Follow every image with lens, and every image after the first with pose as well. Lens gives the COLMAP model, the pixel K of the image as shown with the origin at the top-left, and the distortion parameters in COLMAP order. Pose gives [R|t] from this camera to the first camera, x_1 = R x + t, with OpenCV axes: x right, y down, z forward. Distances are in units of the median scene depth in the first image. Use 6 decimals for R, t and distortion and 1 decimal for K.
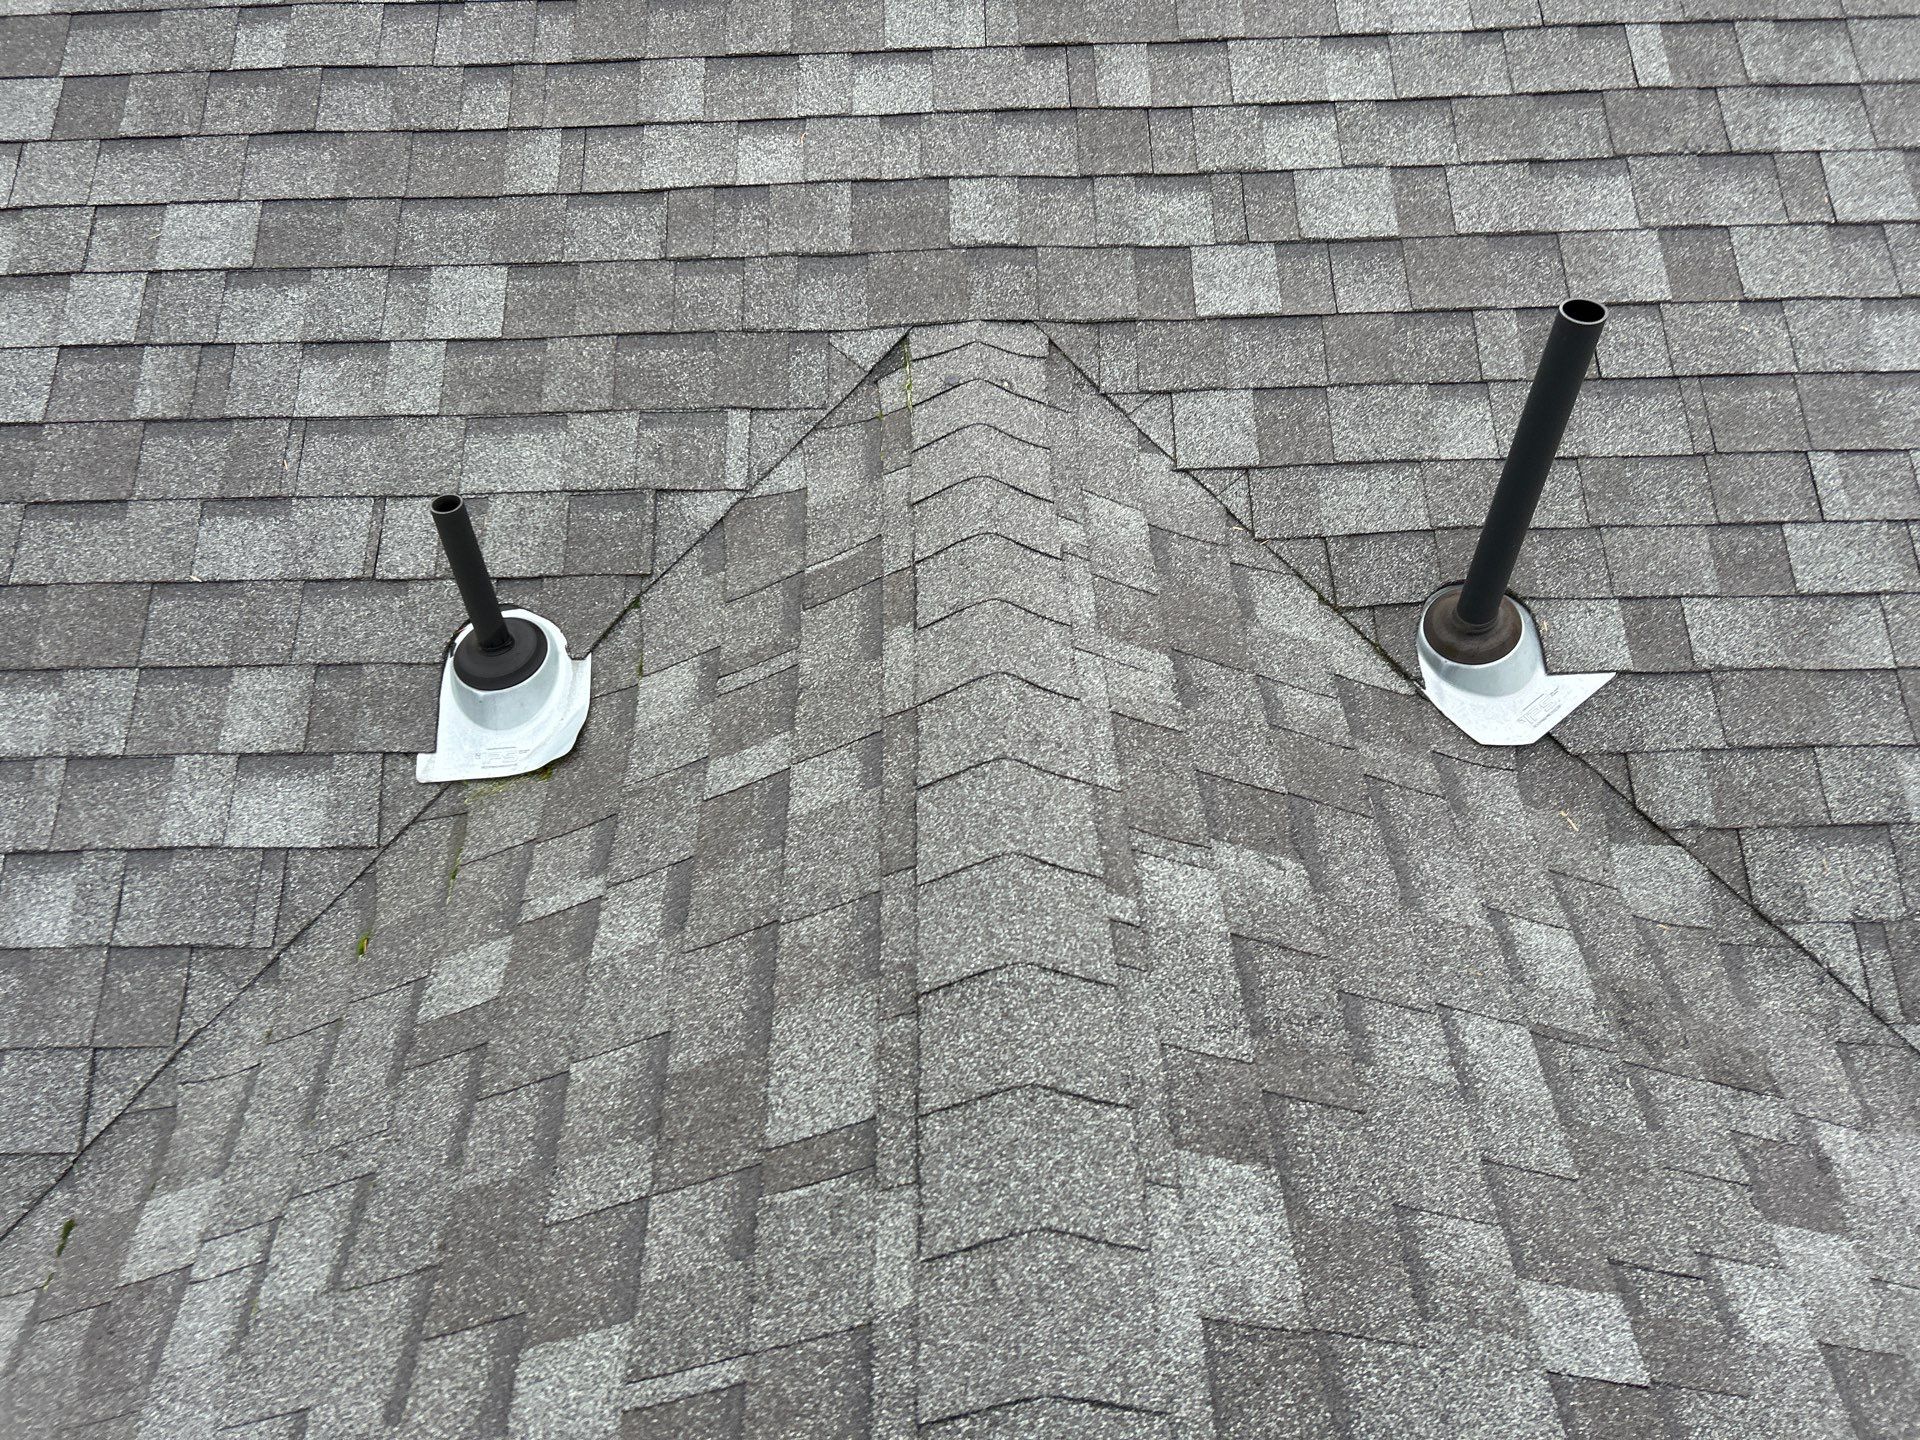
lens RADIAL K [[1455.0, 0, 951.1], [0, 1455.0, 720.4], [0, 0, 1]] dist [0.010887, -0.014583]
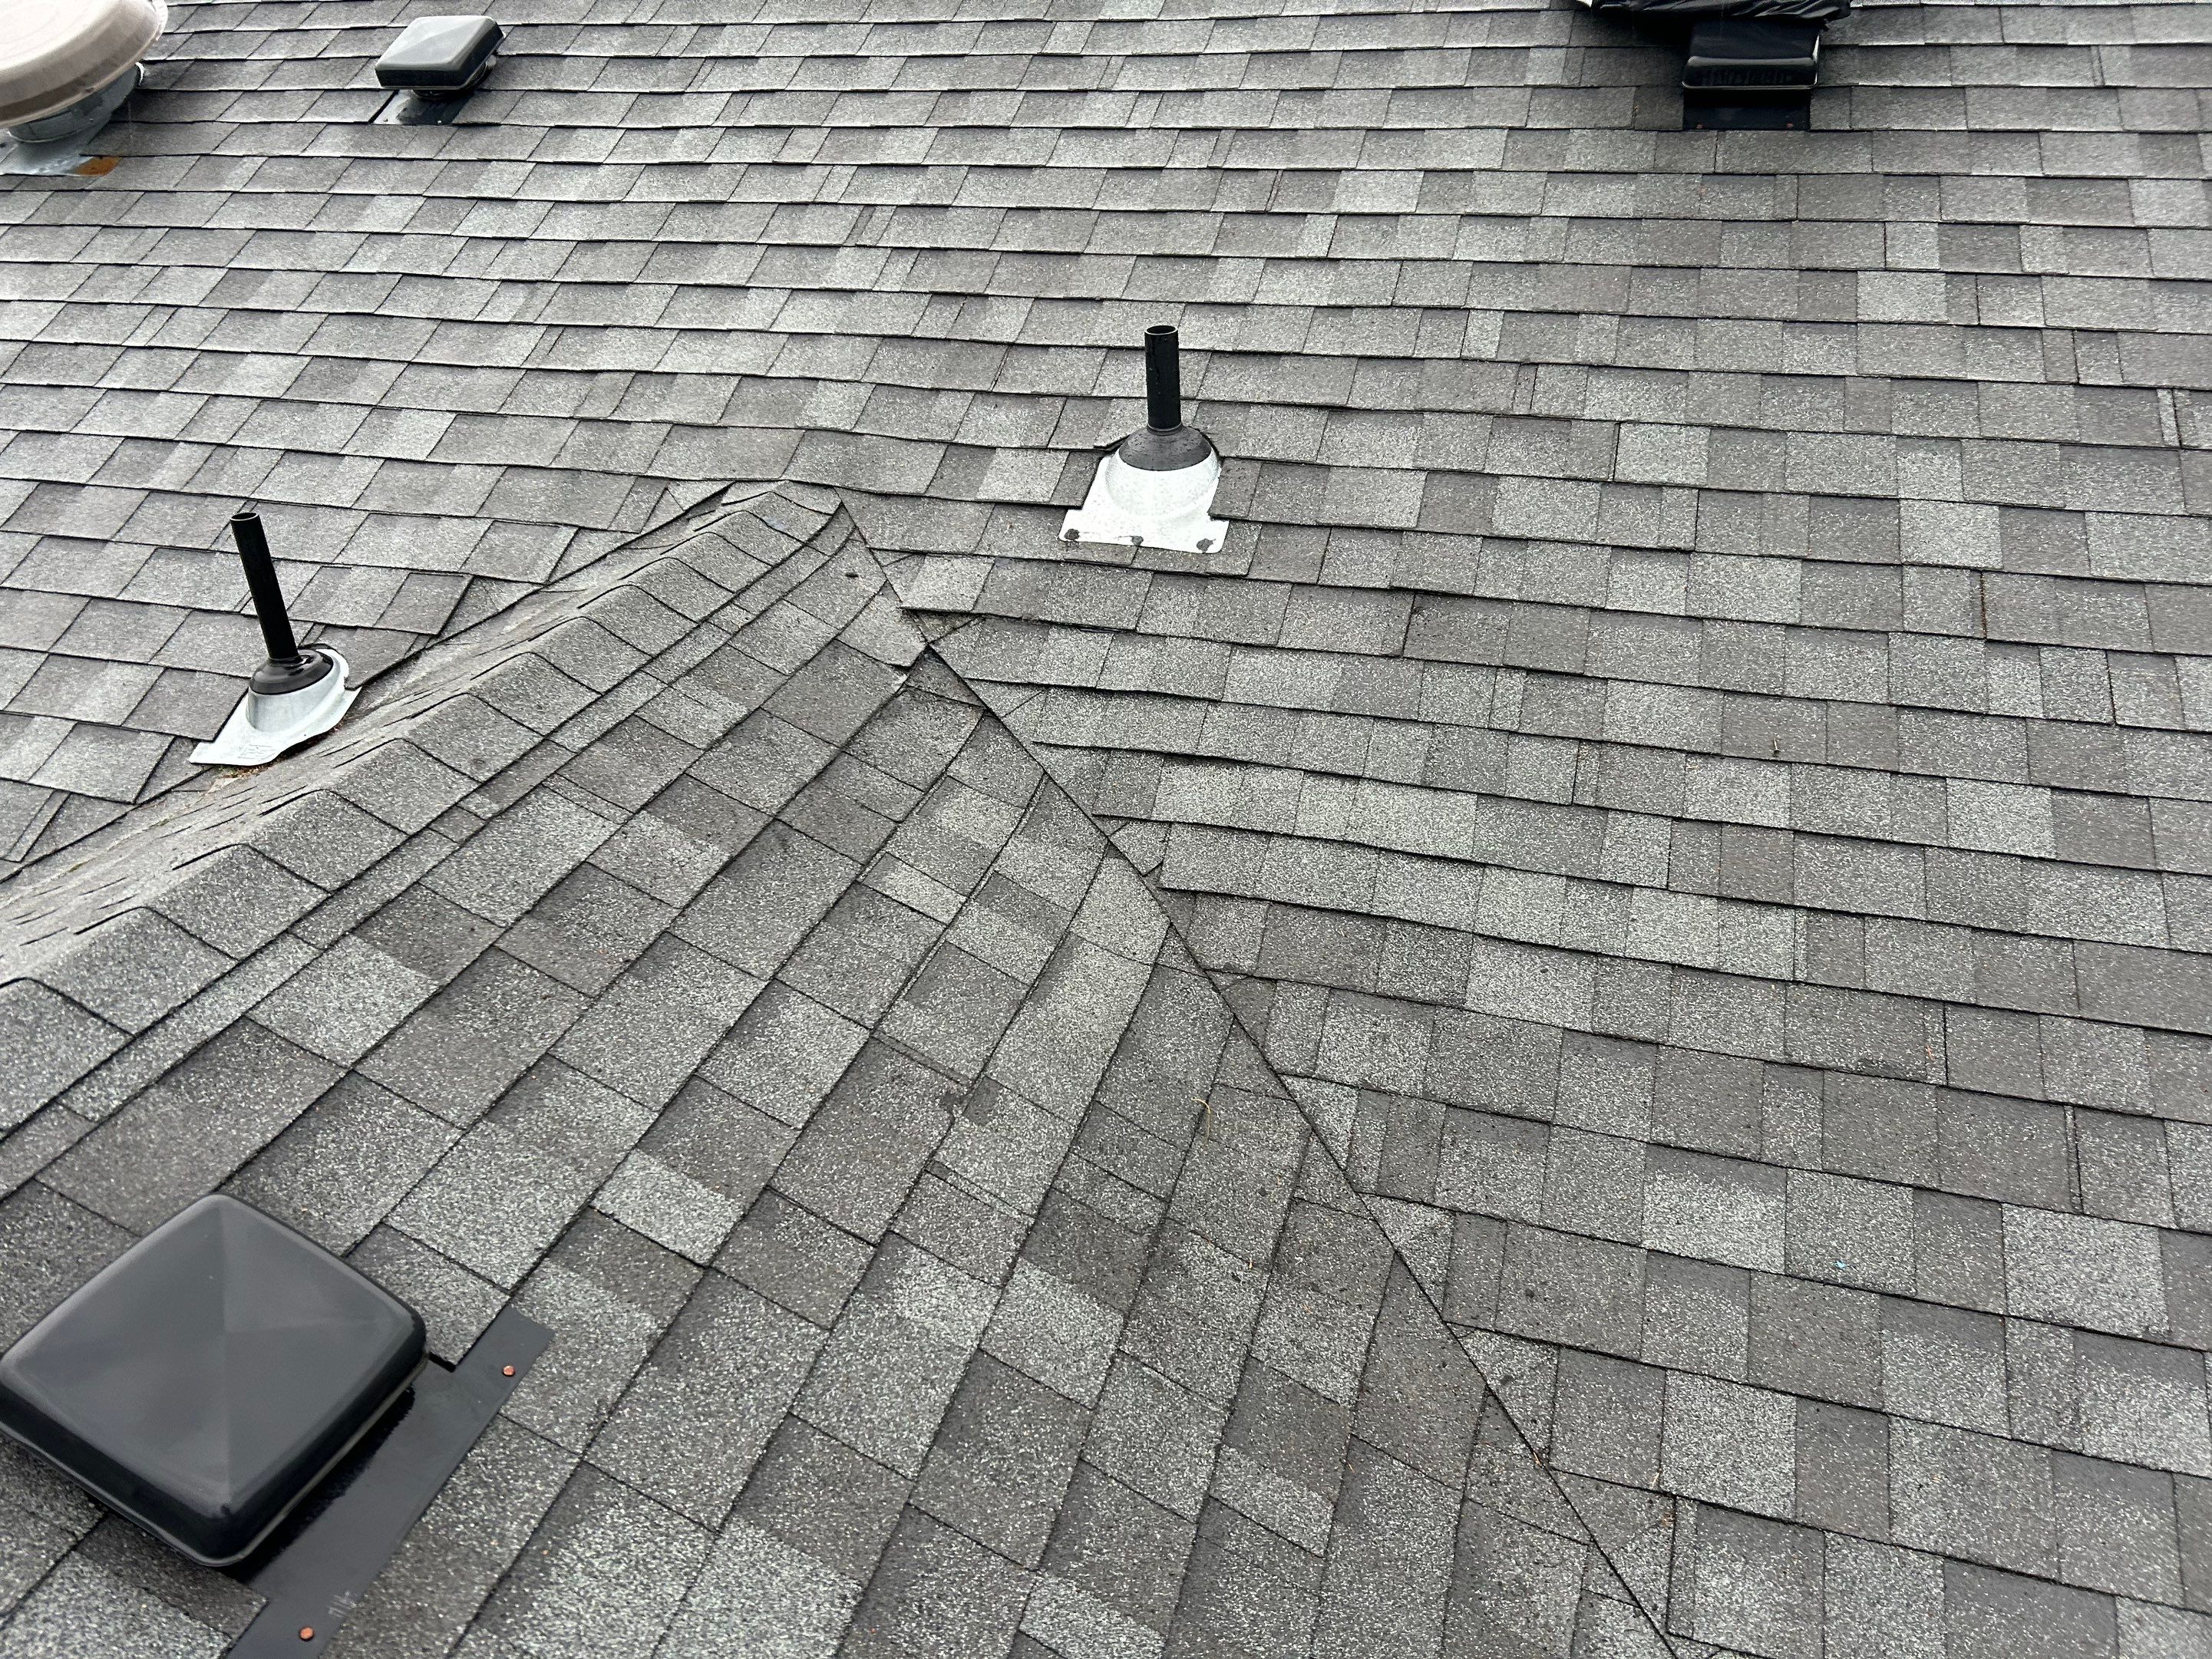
lens RADIAL K [[1683.7, 0, 1085.0], [0, 1683.7, 820.2], [0, 0, 1]] dist [0.043102, -0.044681]
pose [[0.951926, 0.145624, -0.269501, 0.623316], [-0.216925, 0.941640, -0.257406, 0.255004], [0.216289, 0.303493, 0.927961, -0.076287]]
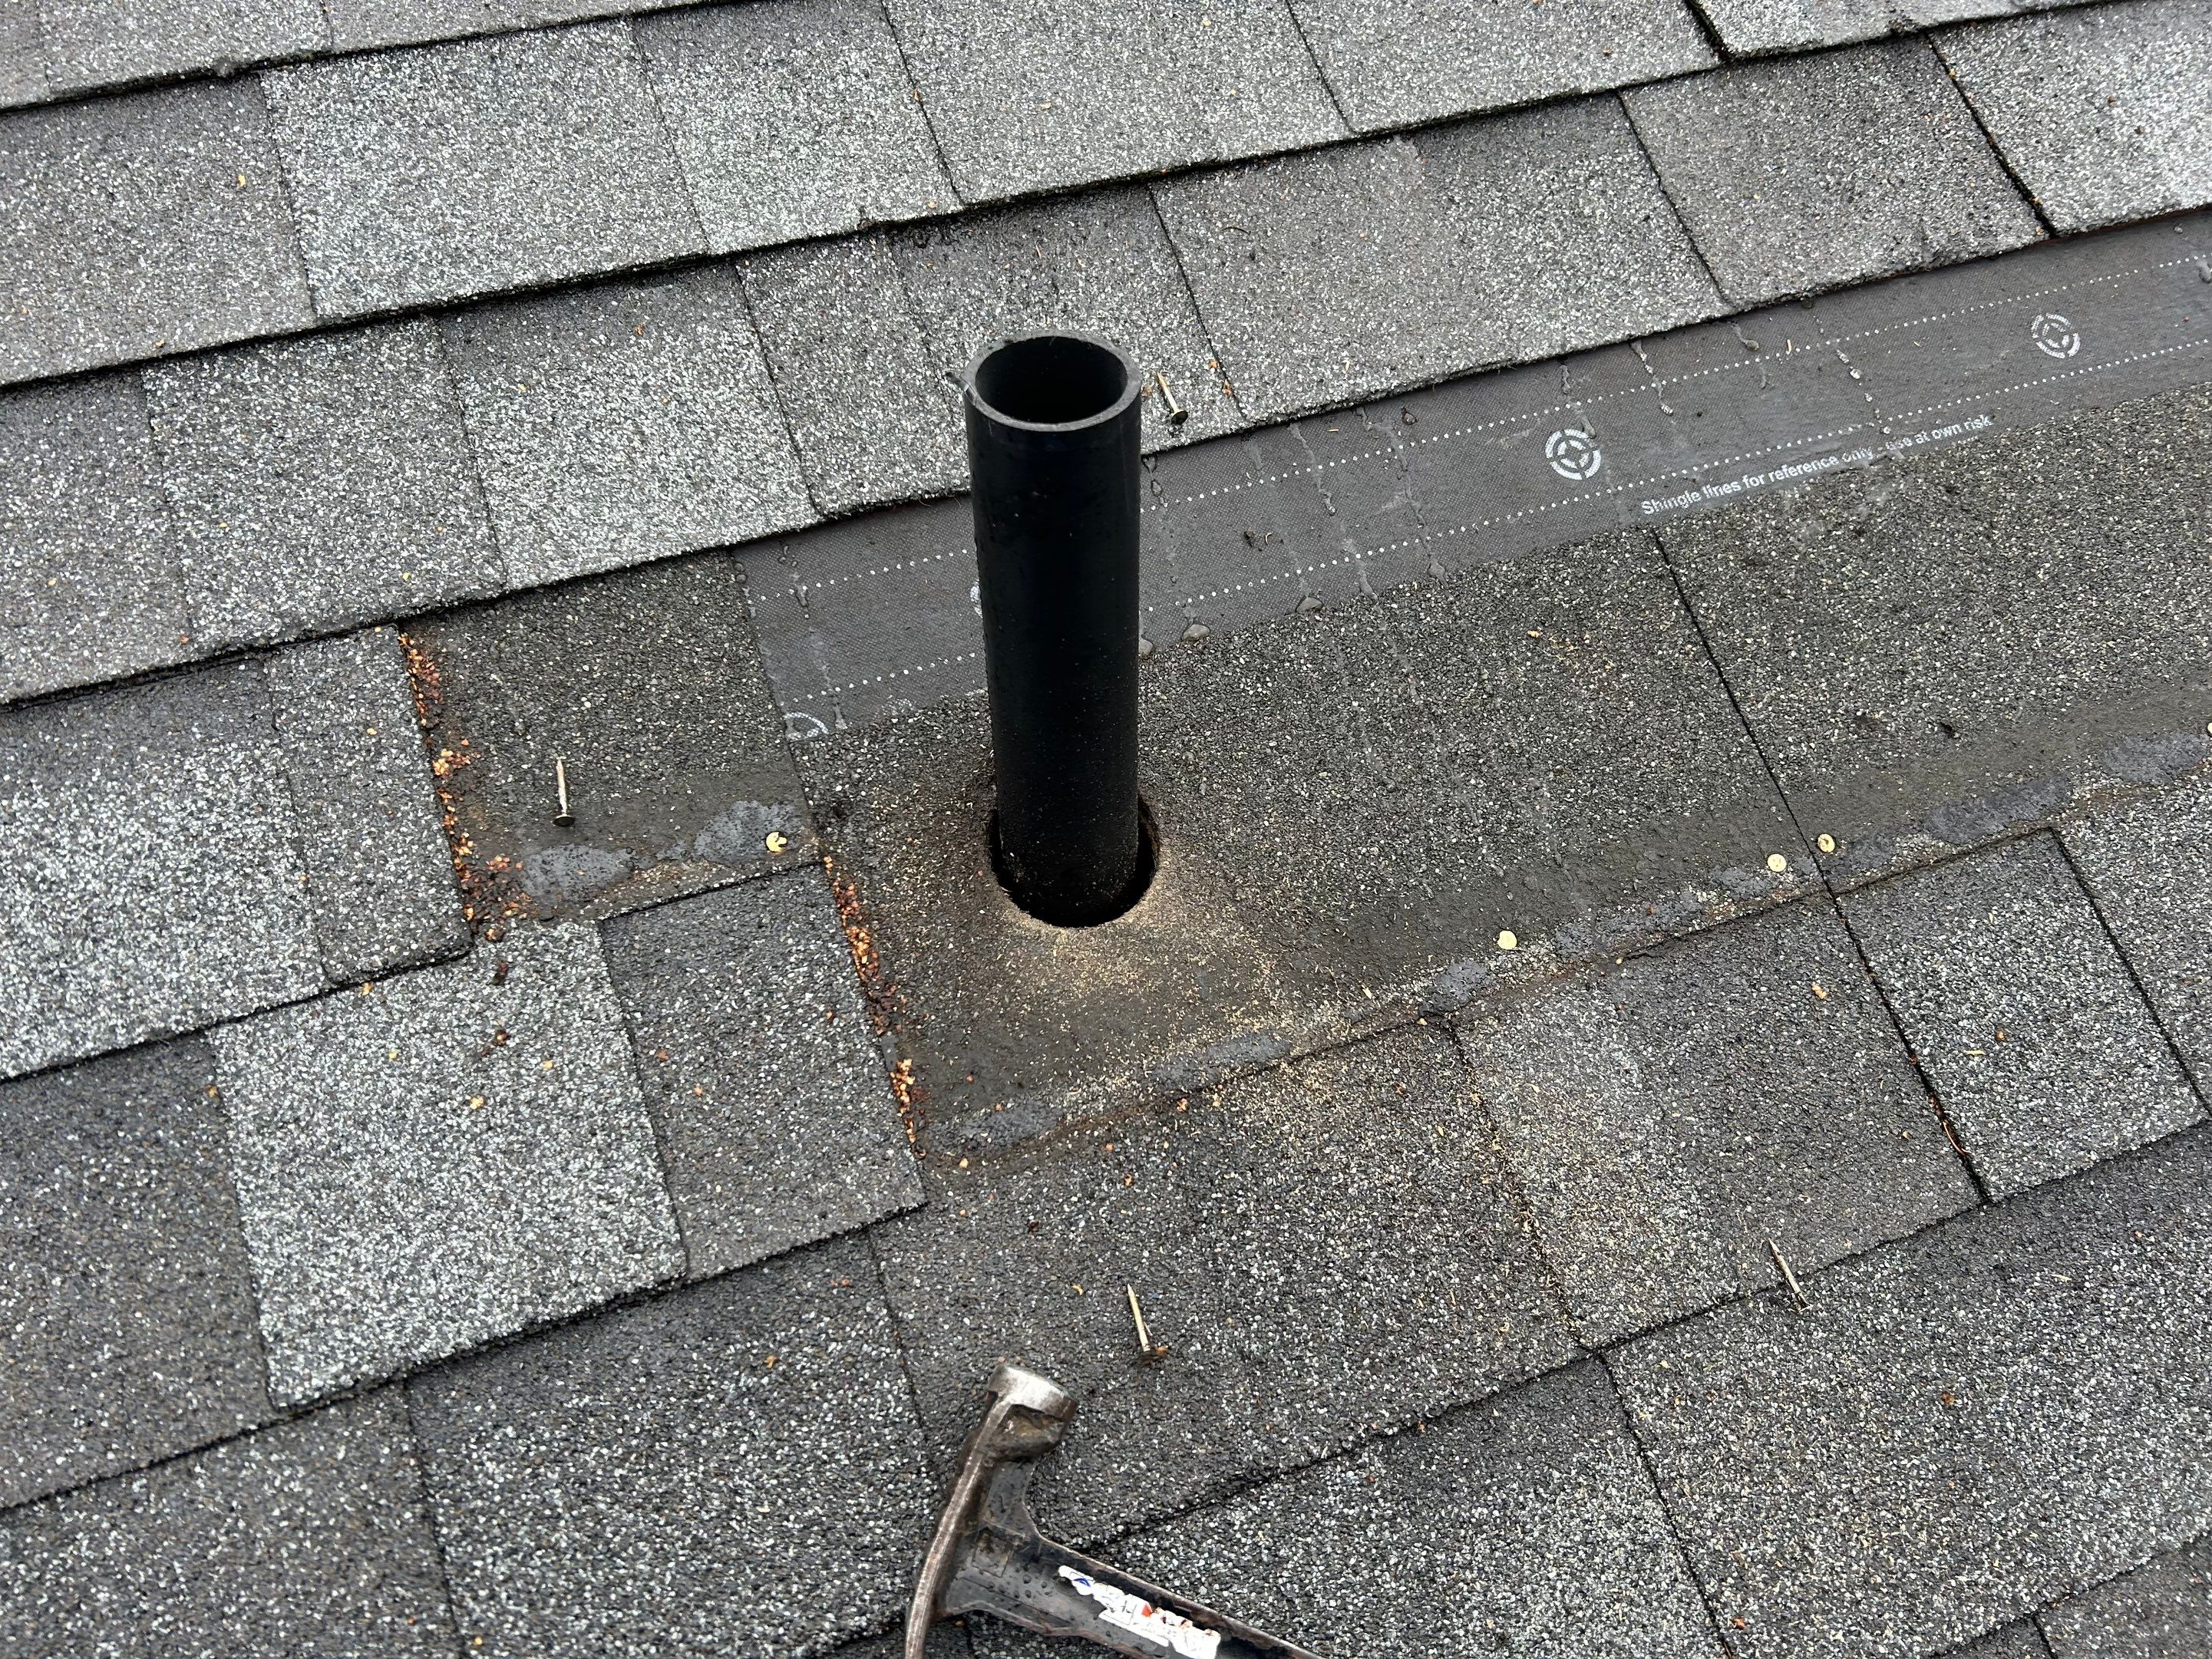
lens RADIAL K [[1676.1, 0, 1095.7], [0, 1676.1, 830.0], [0, 0, 1]] dist [0.010887, -0.014583]
pose [[0.938900, -0.233382, 0.252980, 0.237437], [0.235061, 0.971684, 0.024011, -0.336937], [-0.251420, 0.036922, 0.967173, 0.742834]]
